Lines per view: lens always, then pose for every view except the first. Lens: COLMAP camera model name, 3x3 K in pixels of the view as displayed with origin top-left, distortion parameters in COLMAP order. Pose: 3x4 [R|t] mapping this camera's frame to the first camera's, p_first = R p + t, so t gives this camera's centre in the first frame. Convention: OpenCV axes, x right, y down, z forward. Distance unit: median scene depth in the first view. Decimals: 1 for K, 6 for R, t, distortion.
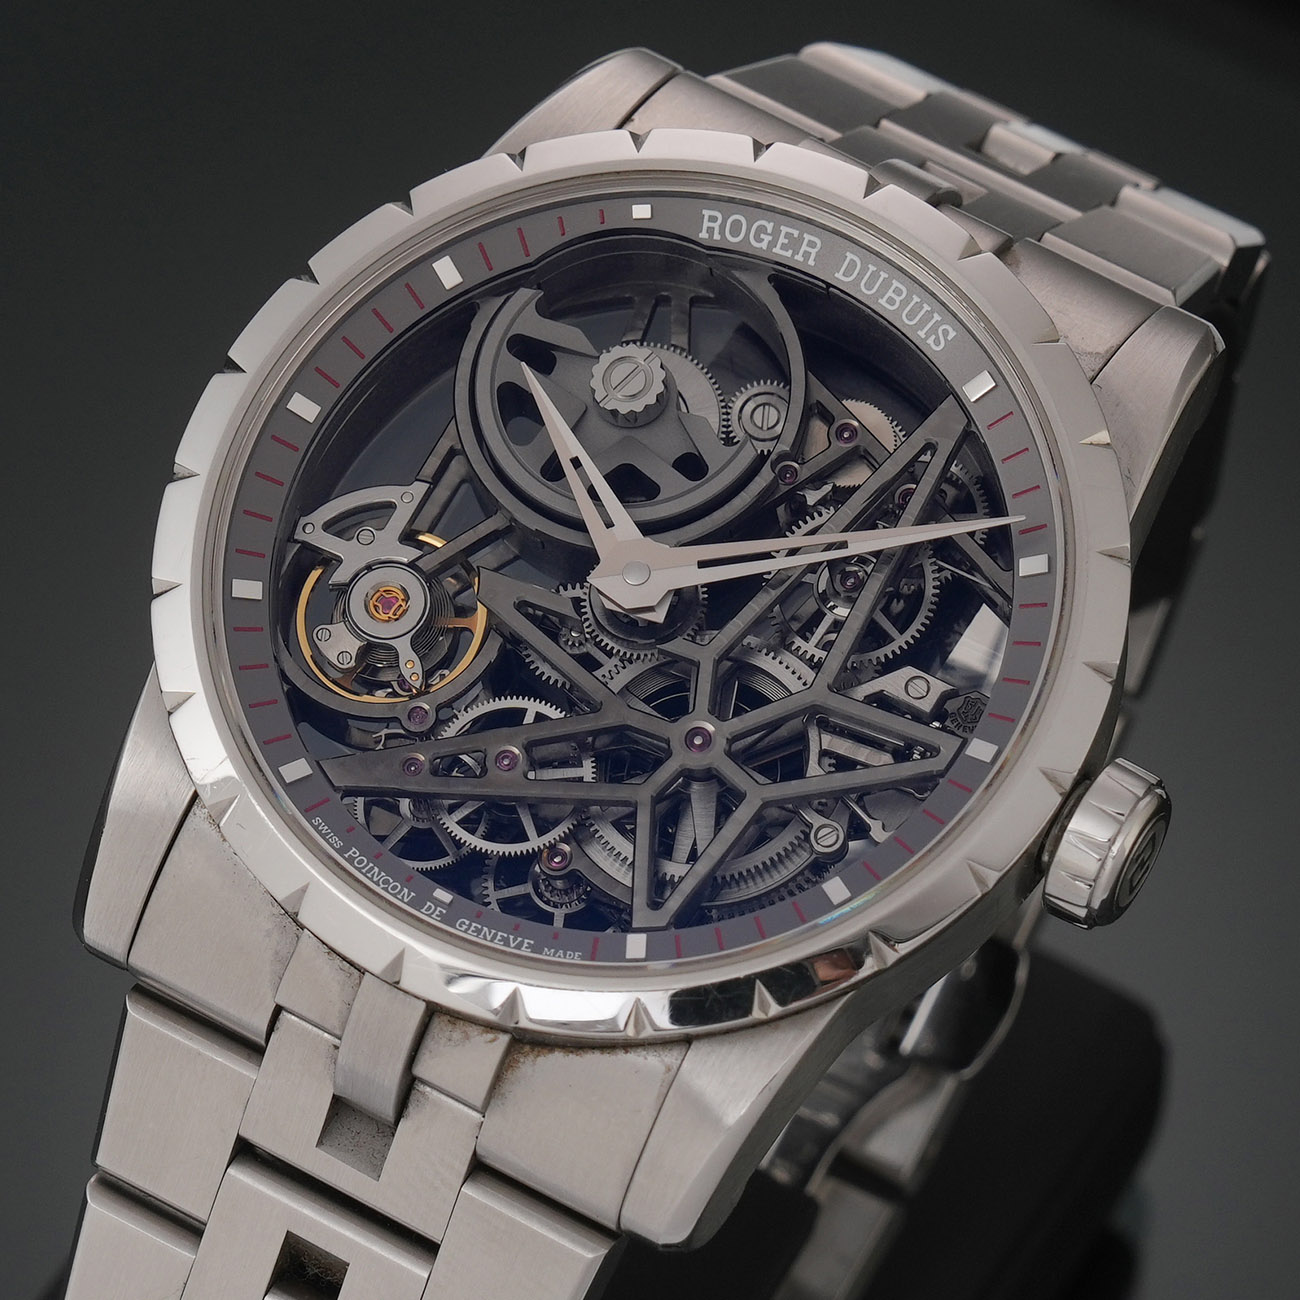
lens RADIAL K [[8250.3, 0, 650.0], [0, 8250.3, 650.0], [0, 0, 1]] dist [-0.937969, -19.728388]
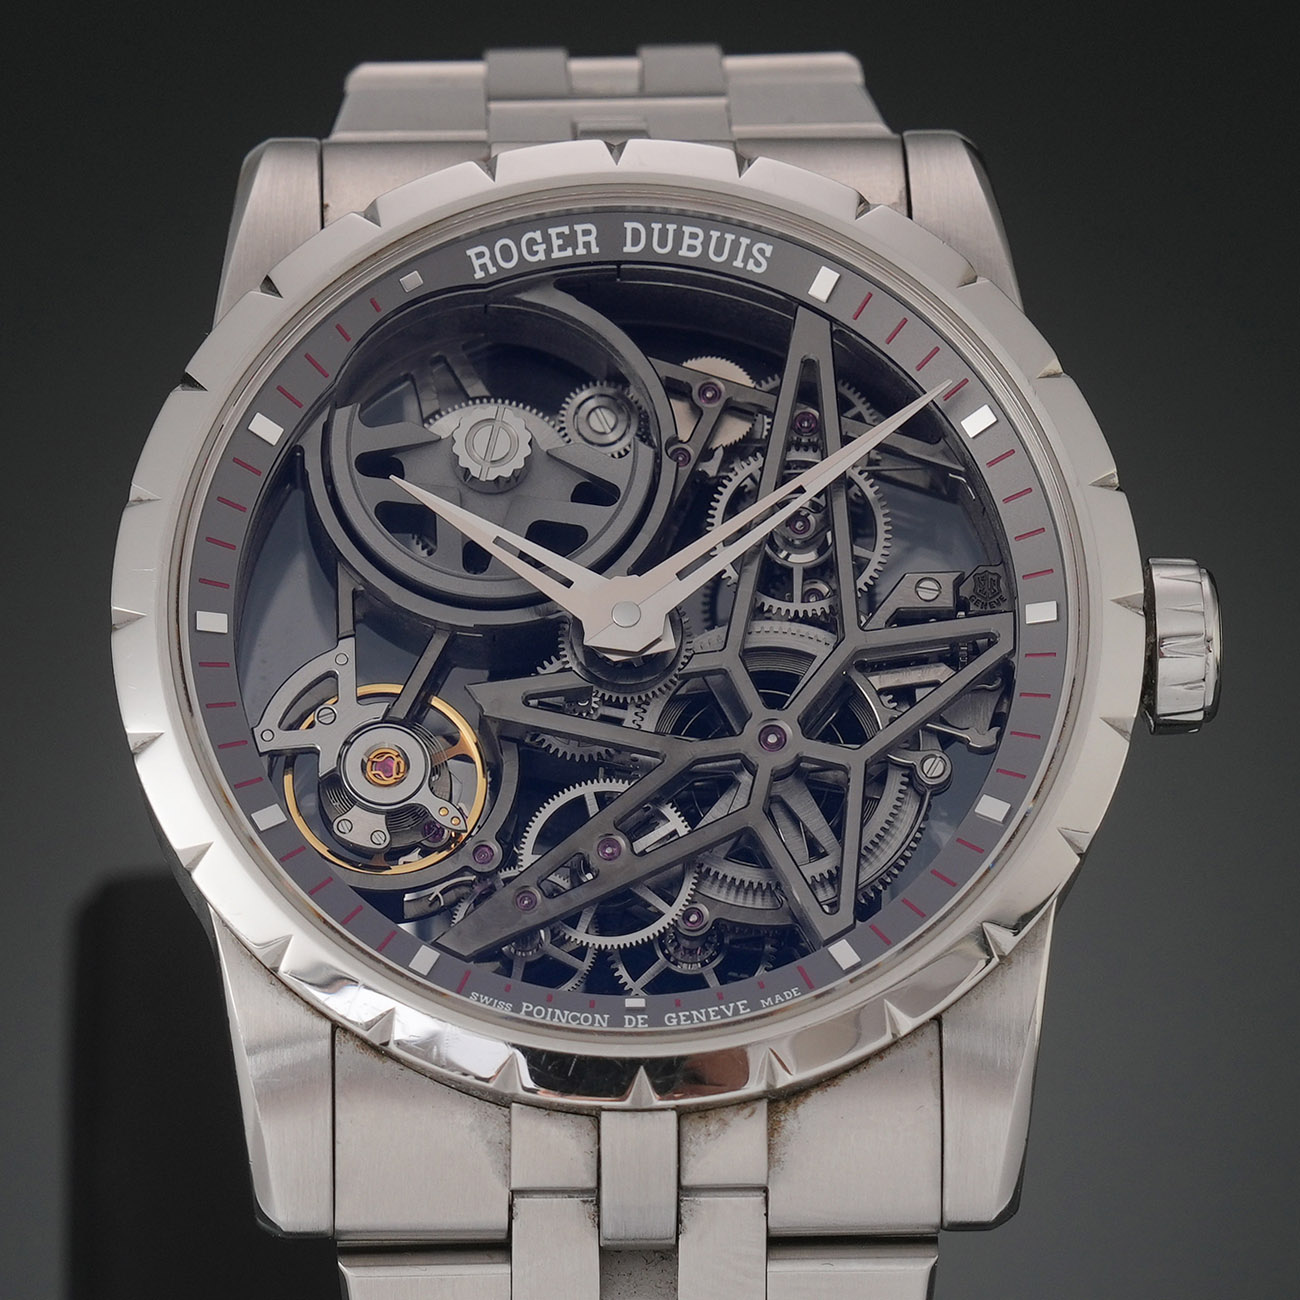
lens RADIAL K [[8250.3, 0, 650.0], [0, 8250.3, 650.0], [0, 0, 1]] dist [-0.937969, -19.728388]
pose [[0.853925, -0.450103, 0.261188, -0.246591], [0.447286, 0.891349, 0.073705, -0.073627], [-0.265984, 0.053887, 0.962470, 0.082141]]
